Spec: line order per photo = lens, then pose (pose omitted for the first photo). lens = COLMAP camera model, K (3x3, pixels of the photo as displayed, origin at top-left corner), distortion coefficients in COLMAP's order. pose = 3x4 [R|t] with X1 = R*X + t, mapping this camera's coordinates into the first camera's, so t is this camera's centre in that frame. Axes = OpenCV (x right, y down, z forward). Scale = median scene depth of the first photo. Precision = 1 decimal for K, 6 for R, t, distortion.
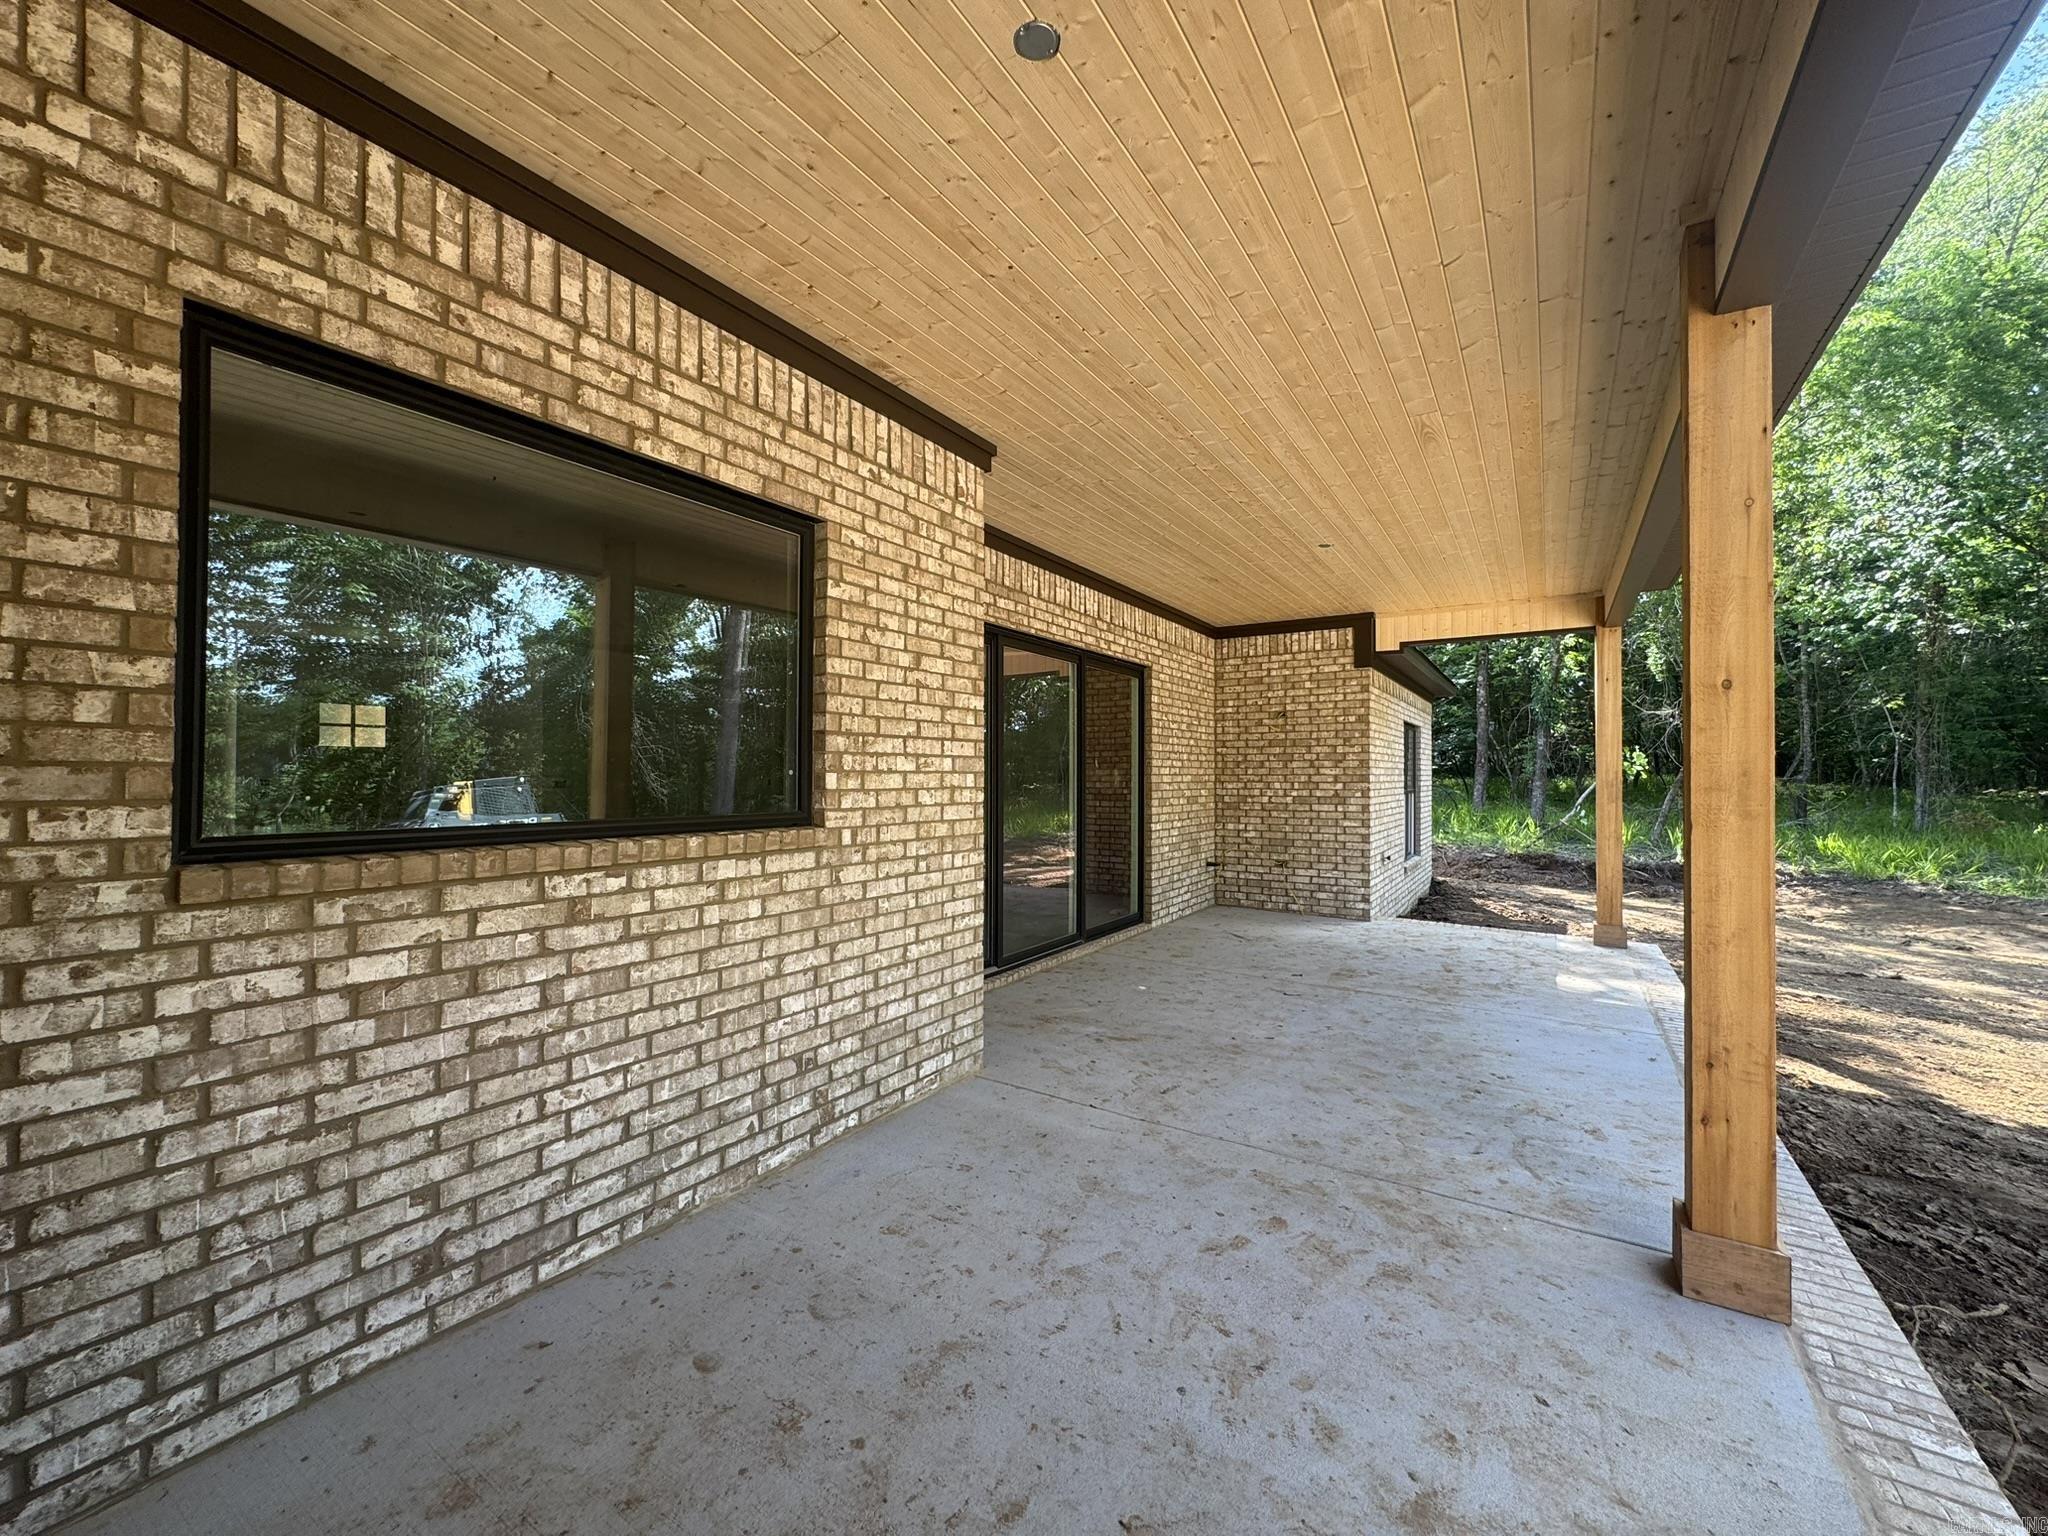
lens RADIAL K [[818.3, 0, 1020.2], [0, 818.3, 771.9], [0, 0, 1]] dist [-0.002483, 0.000230]
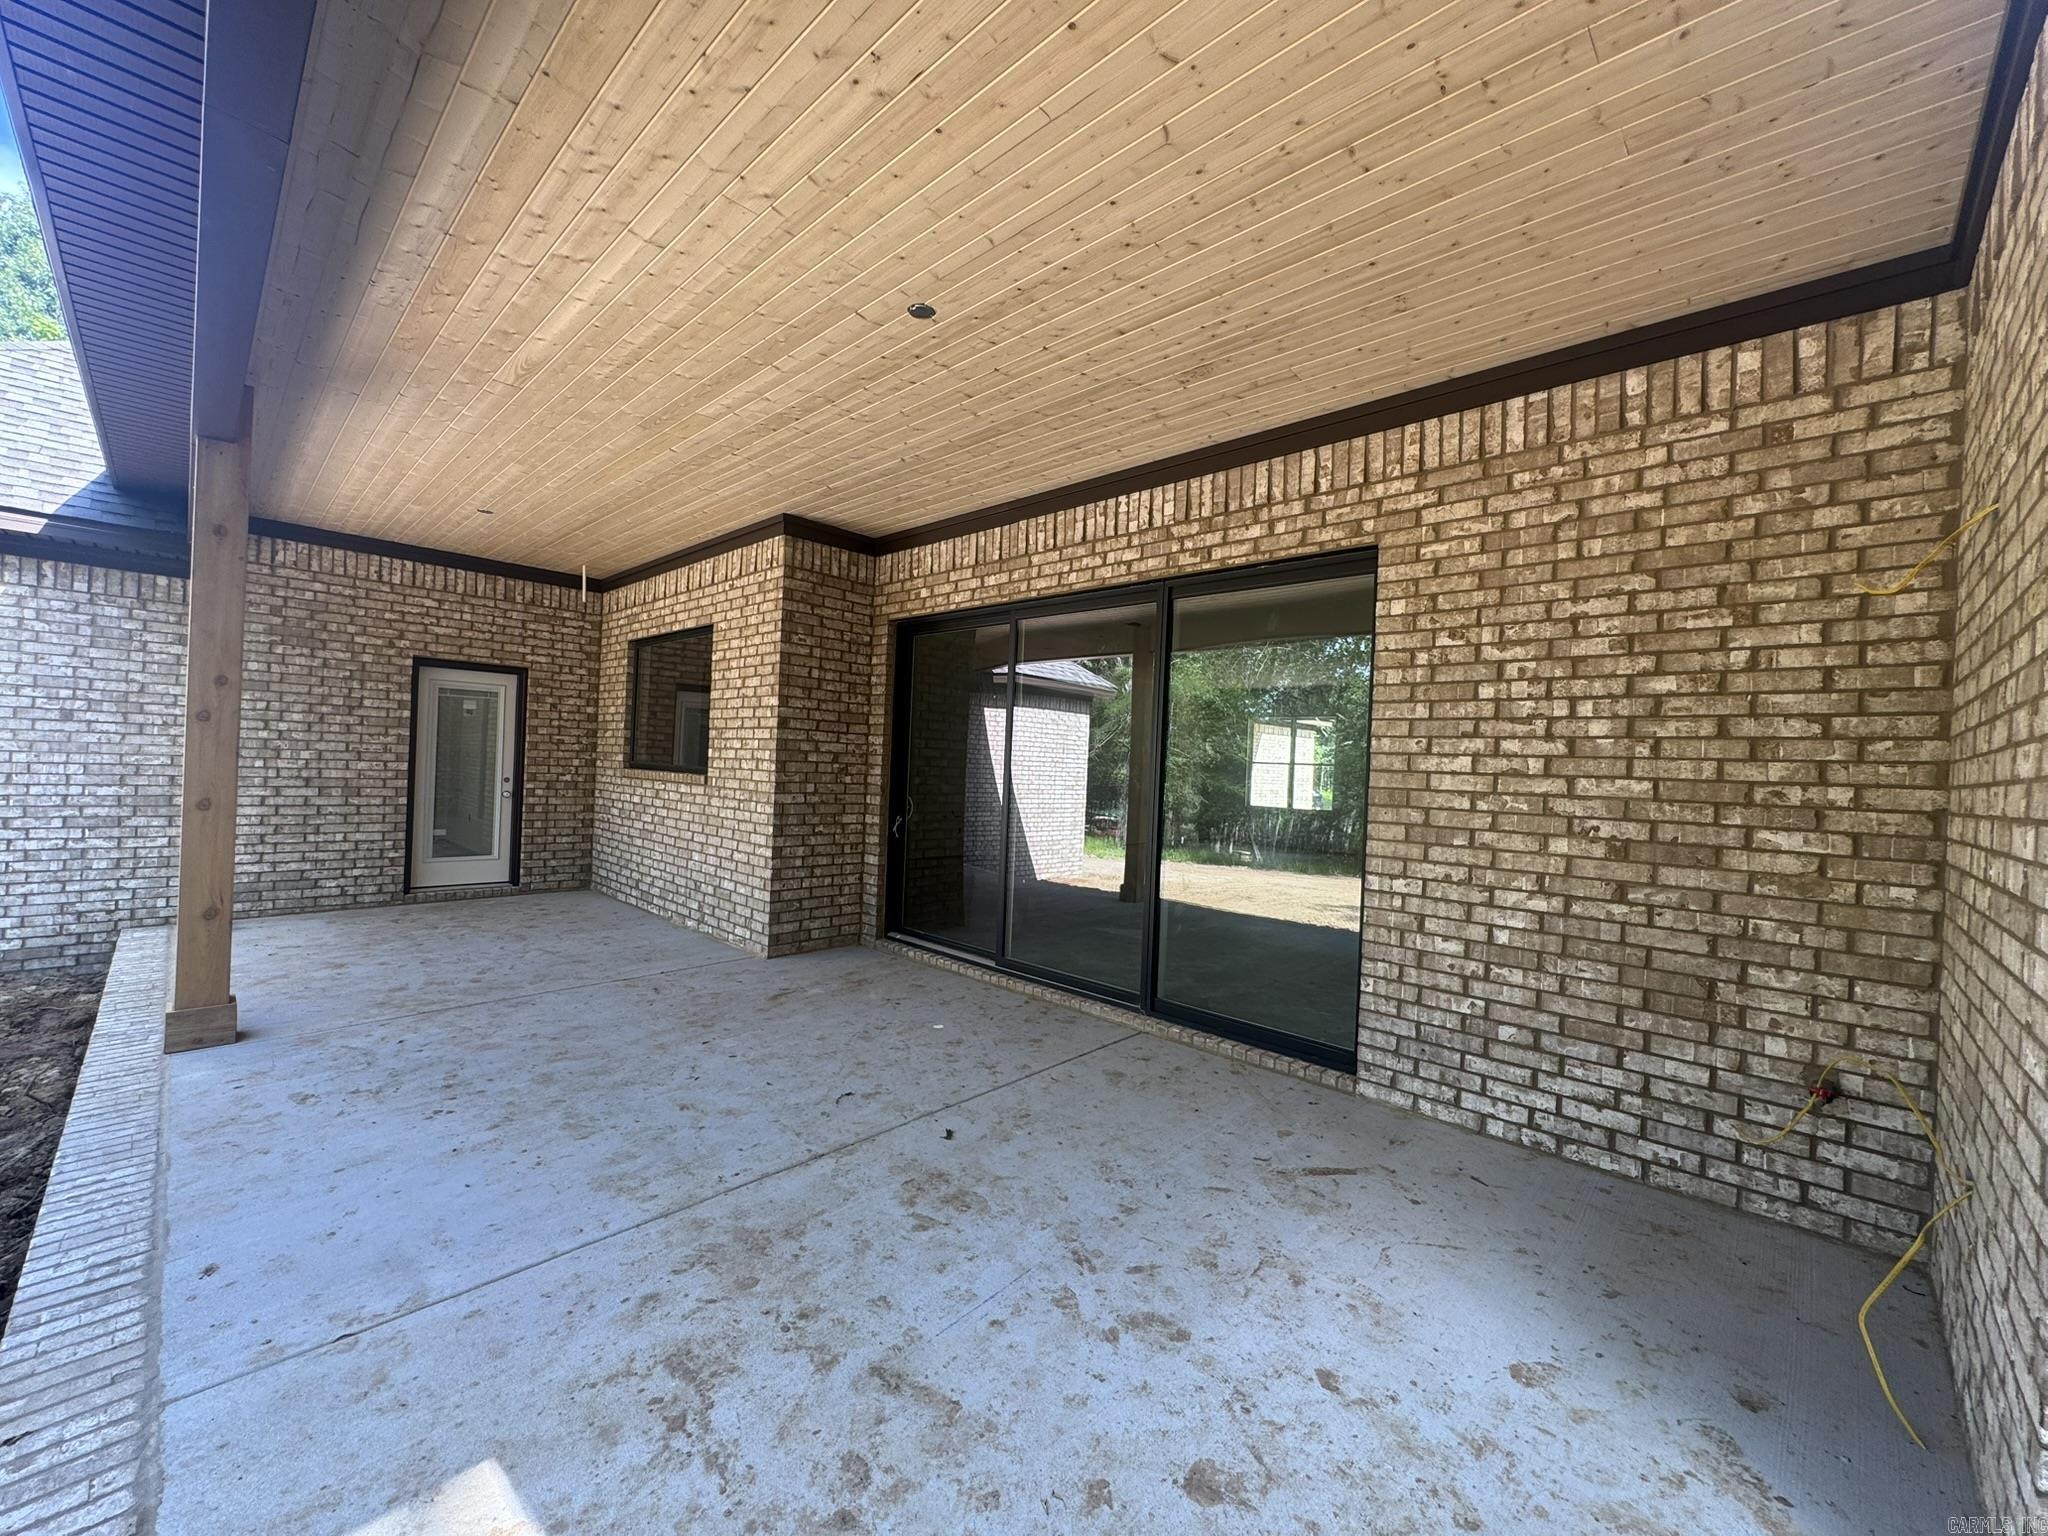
lens RADIAL K [[818.3, 0, 1021.5], [0, 818.3, 767.7], [0, 0, 1]] dist [-0.002483, 0.000230]
pose [[-0.190883, -0.008743, -0.981574, 1.125629], [-0.035803, 0.999357, -0.001938, 0.017272], [0.980960, 0.034773, -0.191074, 1.511792]]
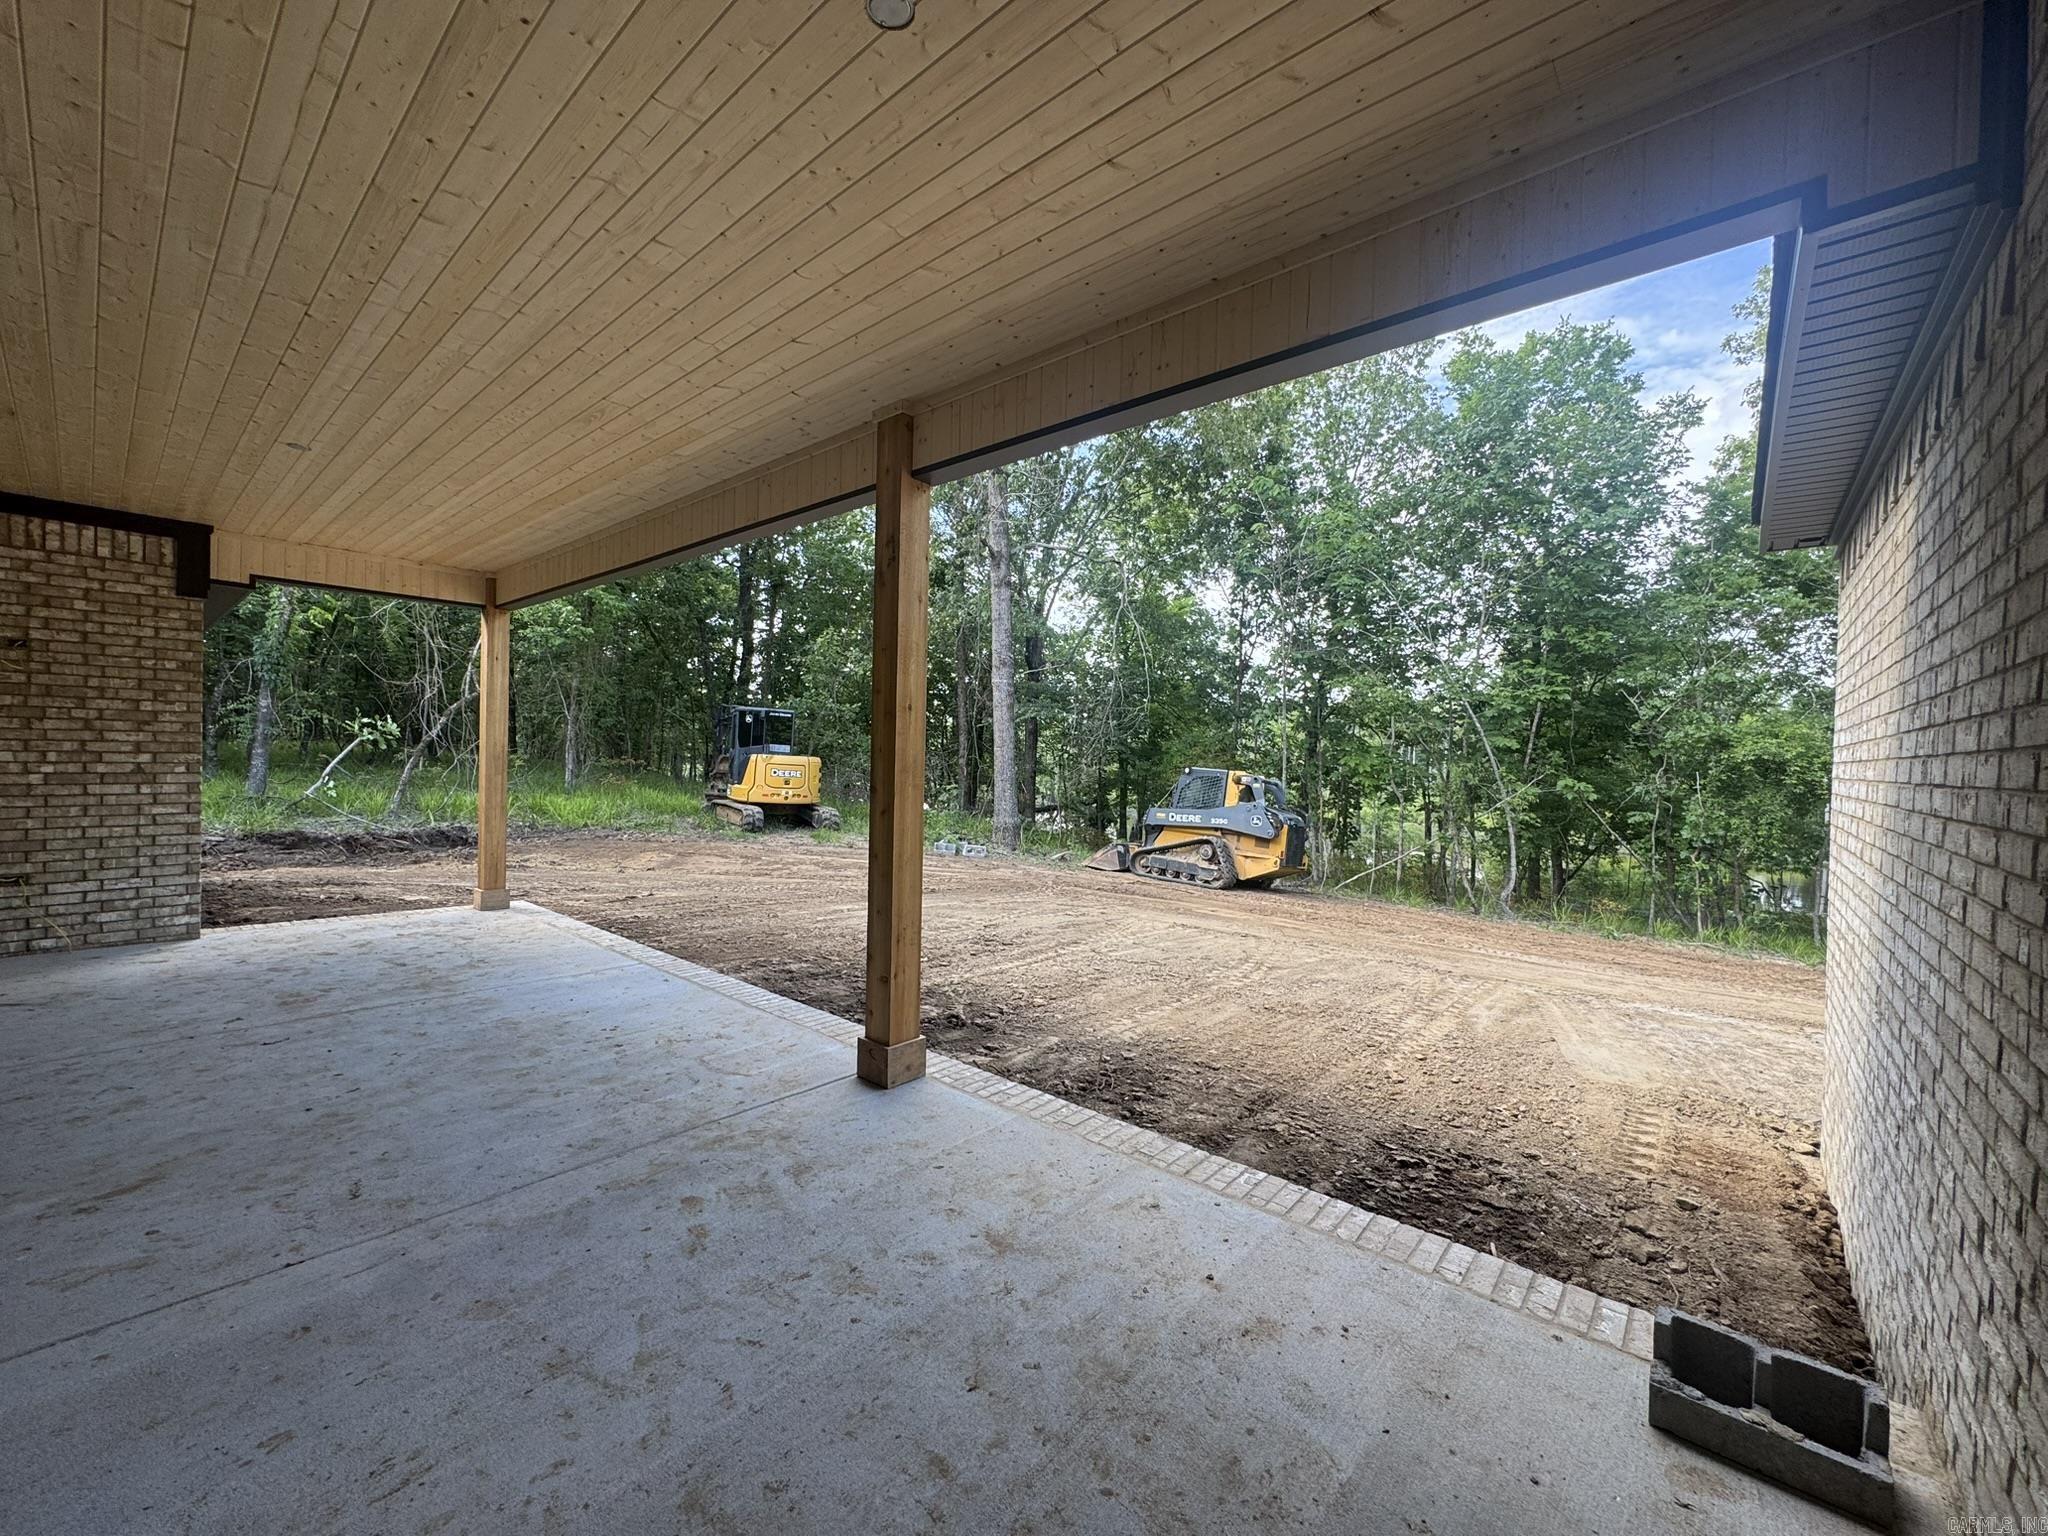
lens RADIAL K [[818.3, 0, 1022.0], [0, 818.3, 769.6], [0, 0, 1]] dist [-0.002483, 0.000230]
pose [[0.139730, -0.014109, 0.990089, -0.373053], [-0.025945, 0.999503, 0.017905, -0.008691], [-0.989850, -0.028190, 0.139294, 0.276512]]
